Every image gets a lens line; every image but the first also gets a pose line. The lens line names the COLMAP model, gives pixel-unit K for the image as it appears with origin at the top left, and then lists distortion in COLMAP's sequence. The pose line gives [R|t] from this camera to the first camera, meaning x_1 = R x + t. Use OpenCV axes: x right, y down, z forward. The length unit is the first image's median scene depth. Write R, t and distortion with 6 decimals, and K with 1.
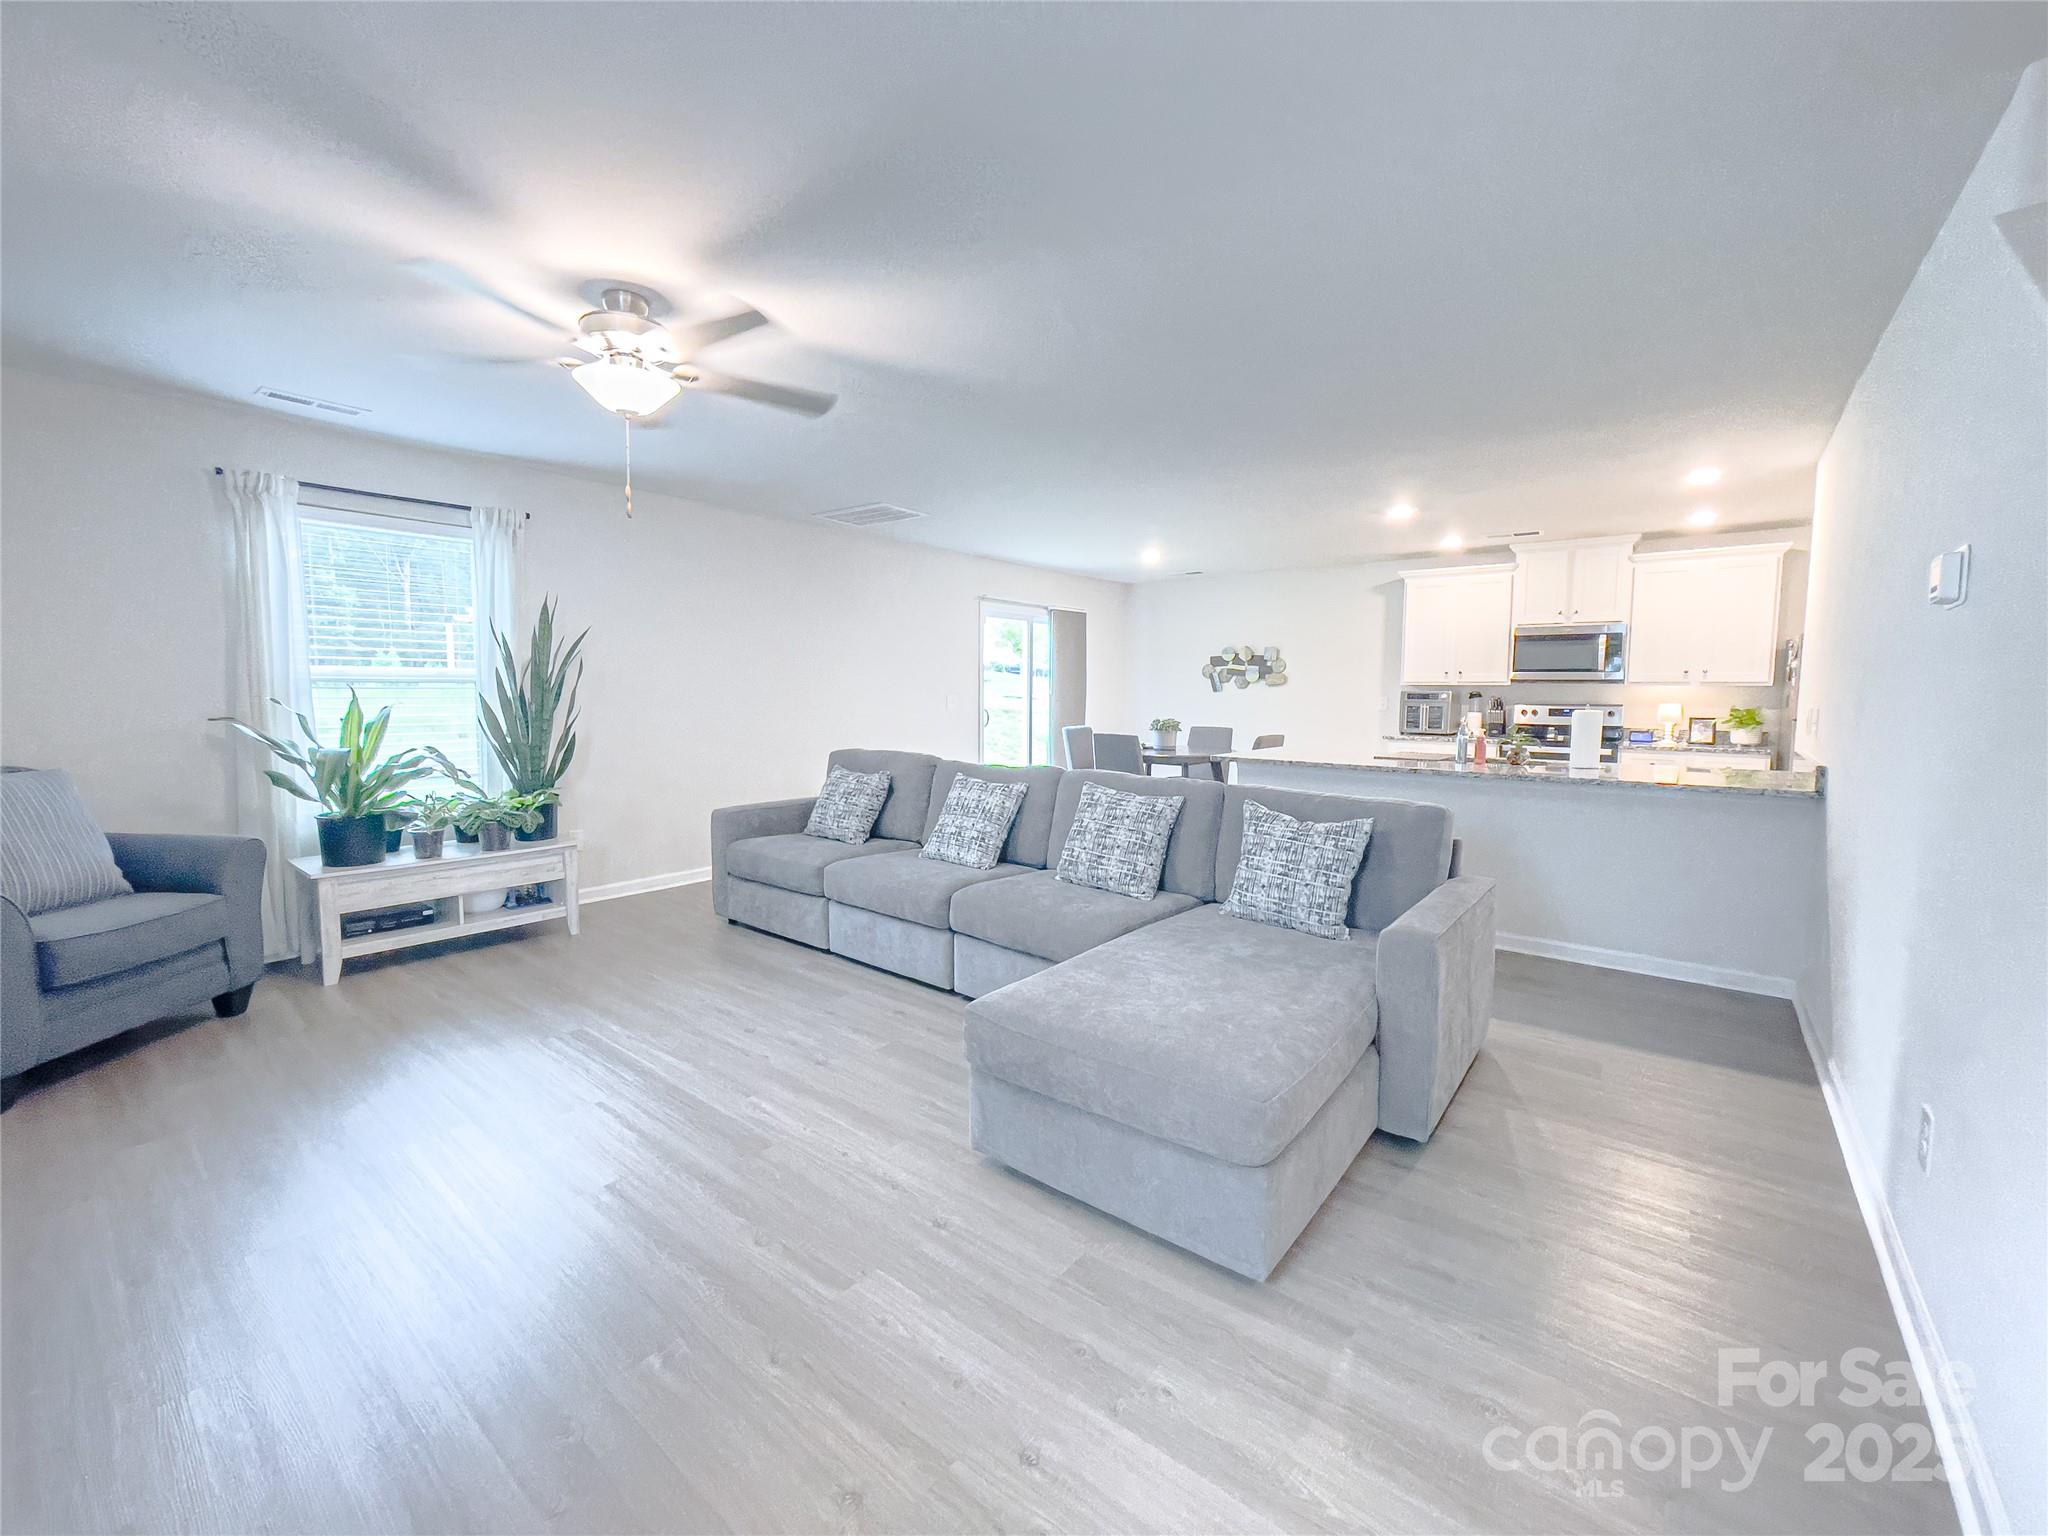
lens RADIAL K [[829.5, 0, 1013.3], [0, 829.5, 775.4], [0, 0, 1]] dist [-0.003997, 0.001221]
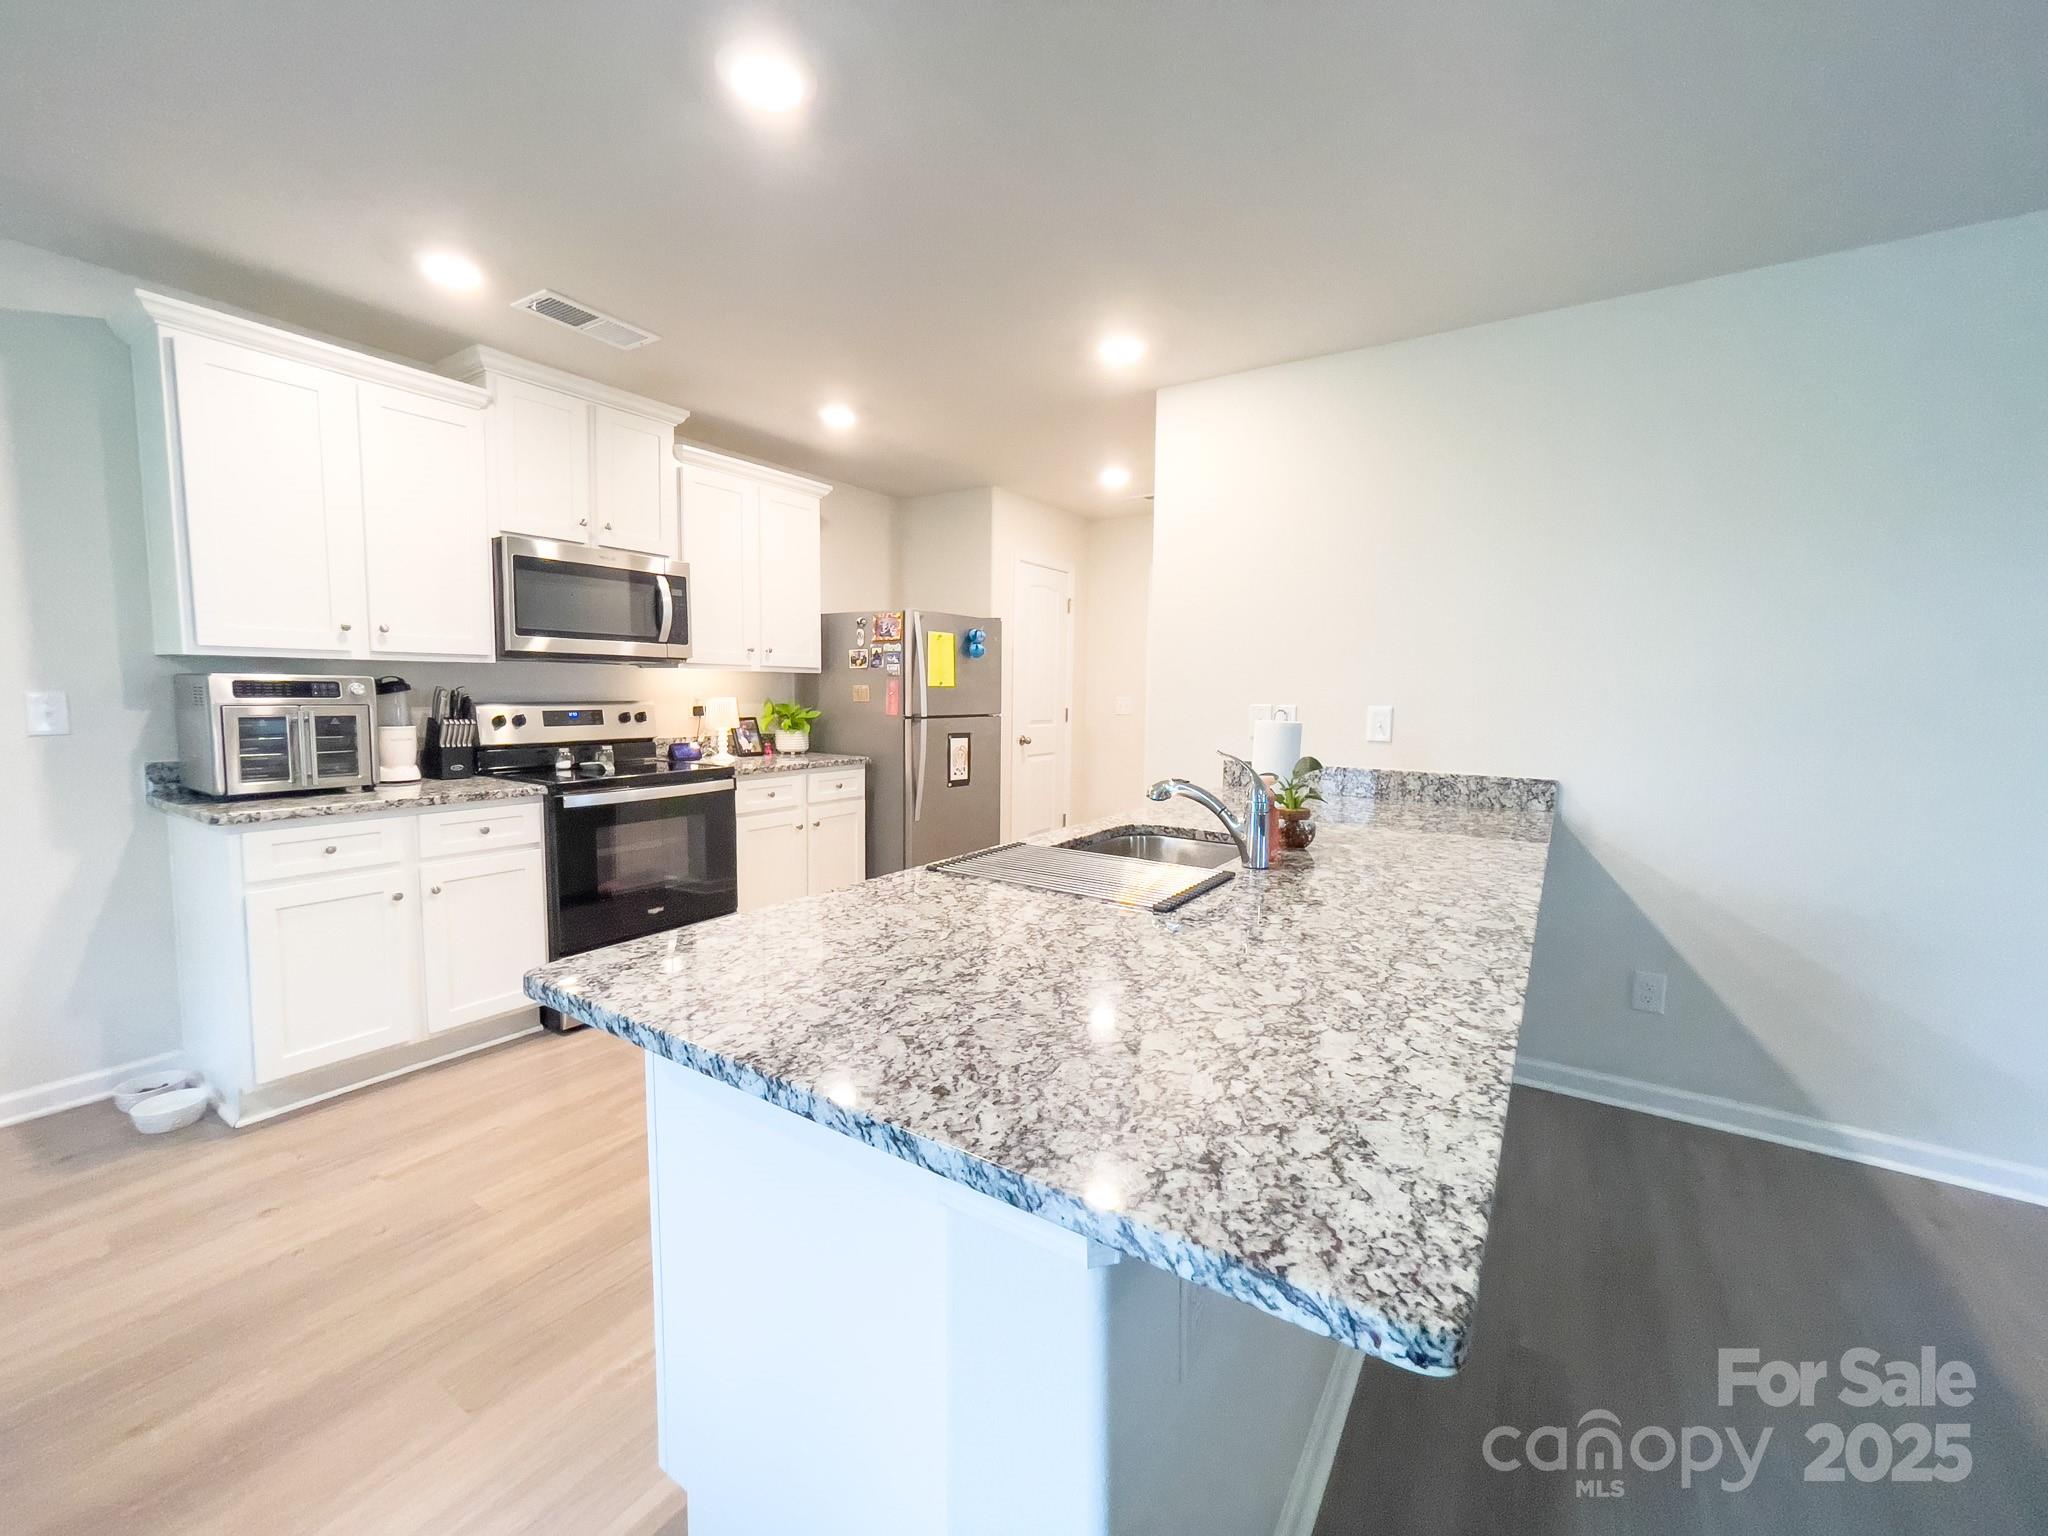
lens RADIAL K [[829.5, 0, 1025.0], [0, 829.5, 760.2], [0, 0, 1]] dist [-0.003997, 0.001221]
pose [[-0.107594, -0.094526, 0.989691, 0.200990], [0.089510, 0.990506, 0.104335, -0.139445], [-0.990157, 0.099813, -0.098111, 1.371165]]
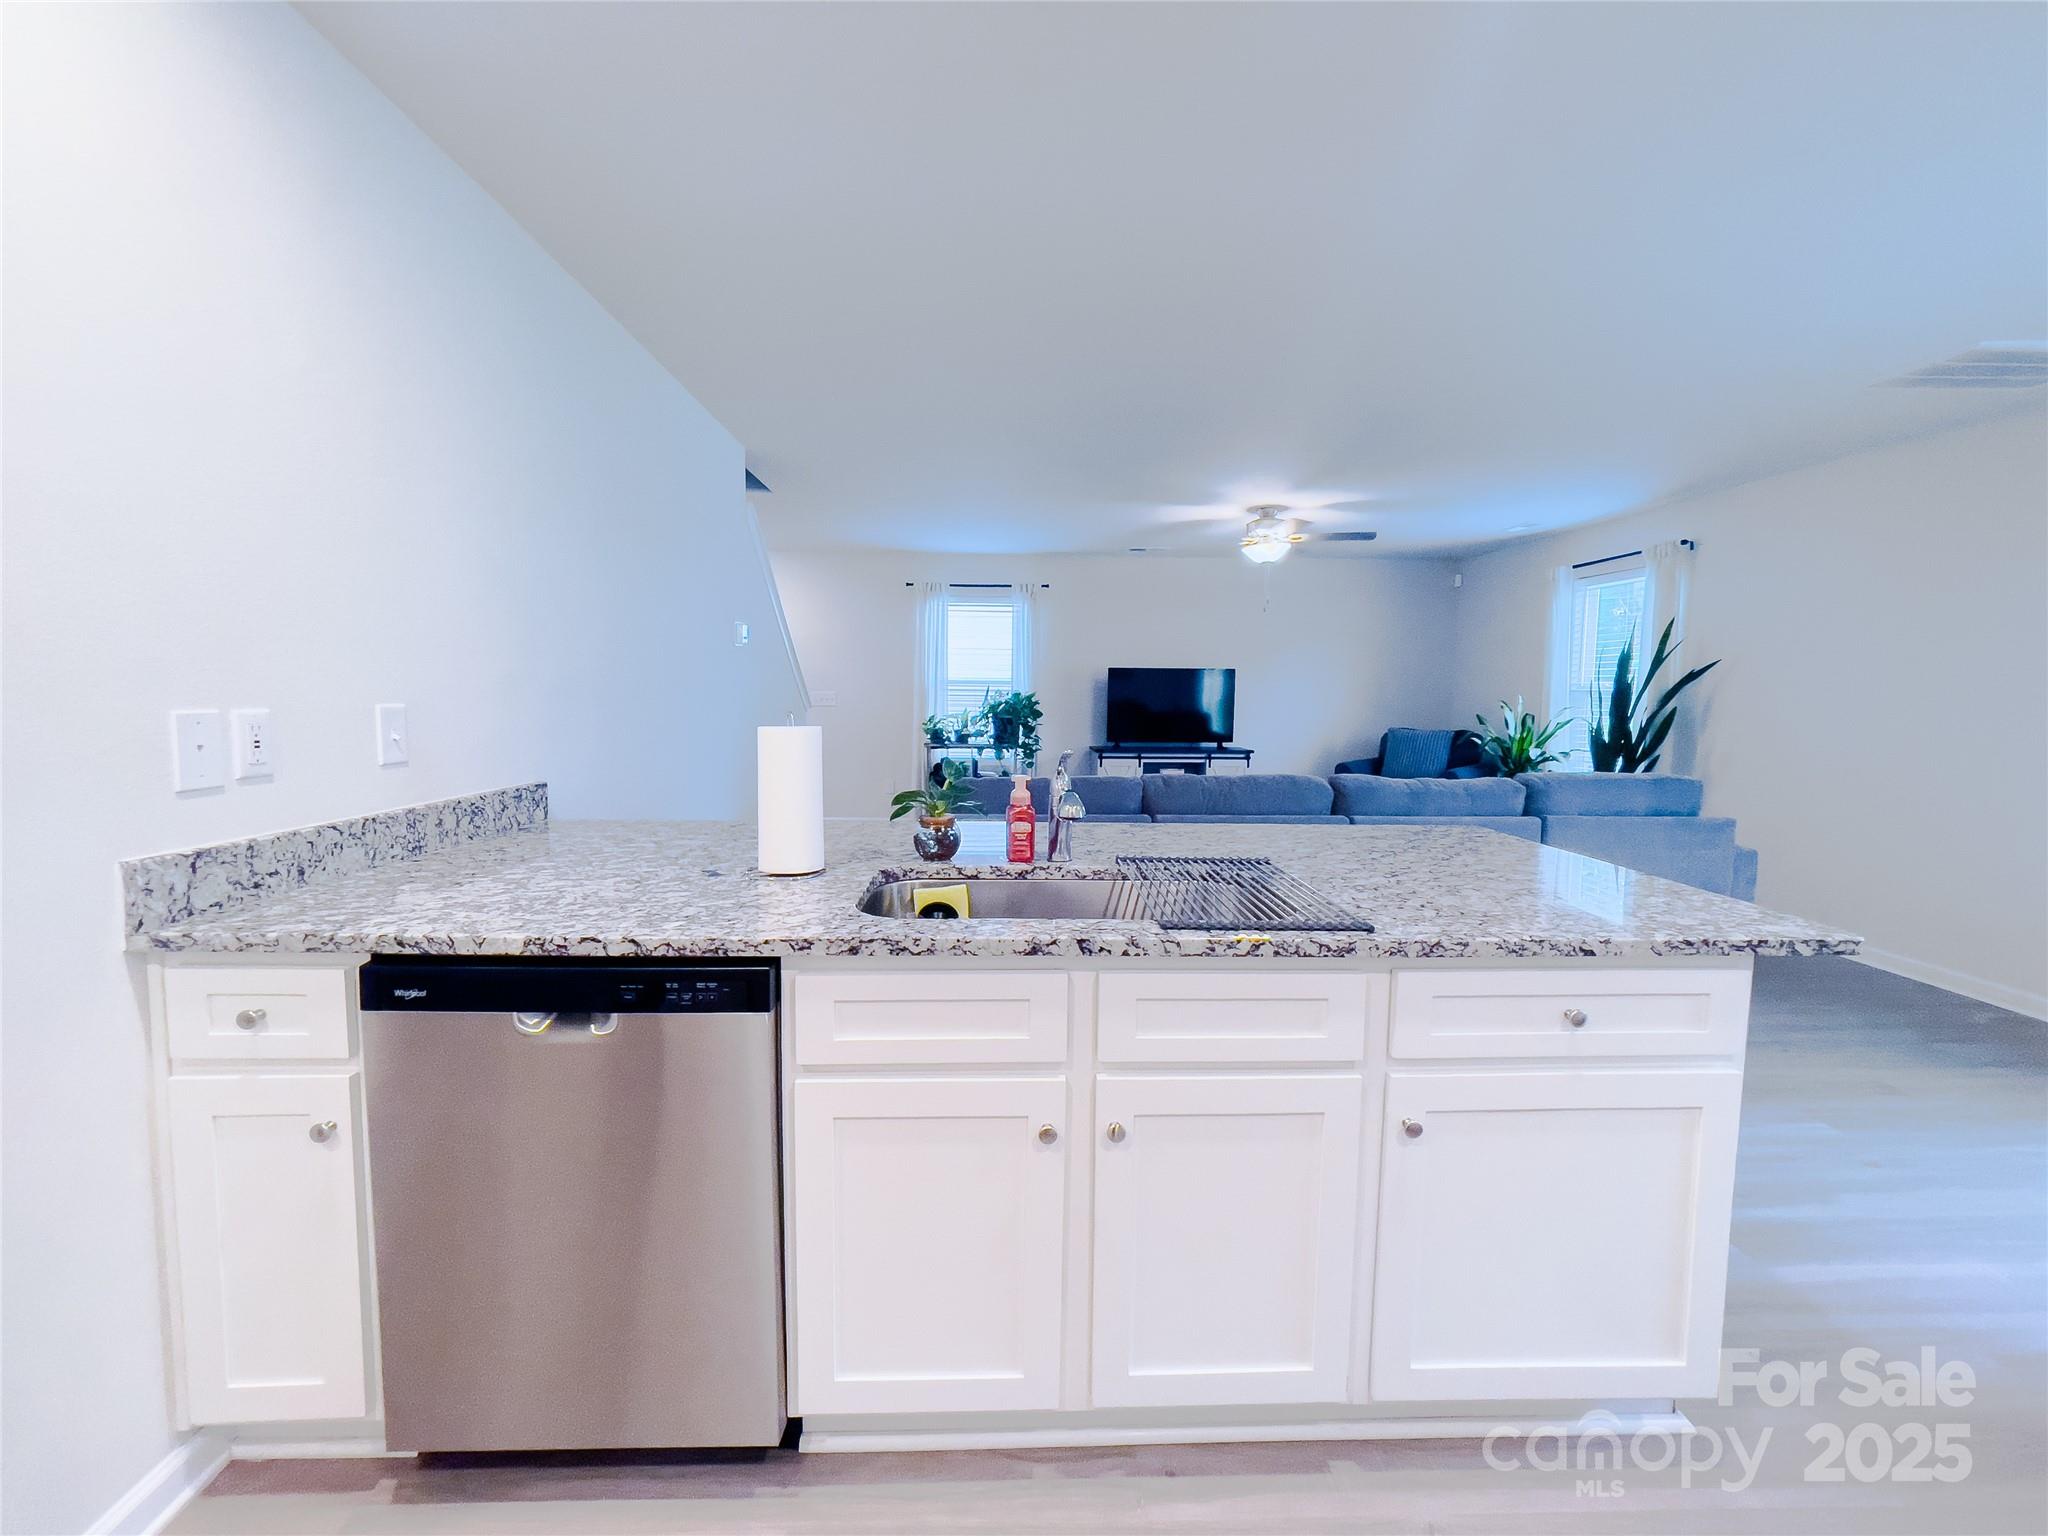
lens RADIAL K [[829.5, 0, 1016.1], [0, 829.5, 762.9], [0, 0, 1]] dist [-0.003997, 0.001221]
pose [[-0.751322, 0.041092, -0.658655, 0.980154], [-0.084521, 0.983848, 0.157793, -0.147873], [0.654501, 0.174224, -0.735714, 1.529173]]
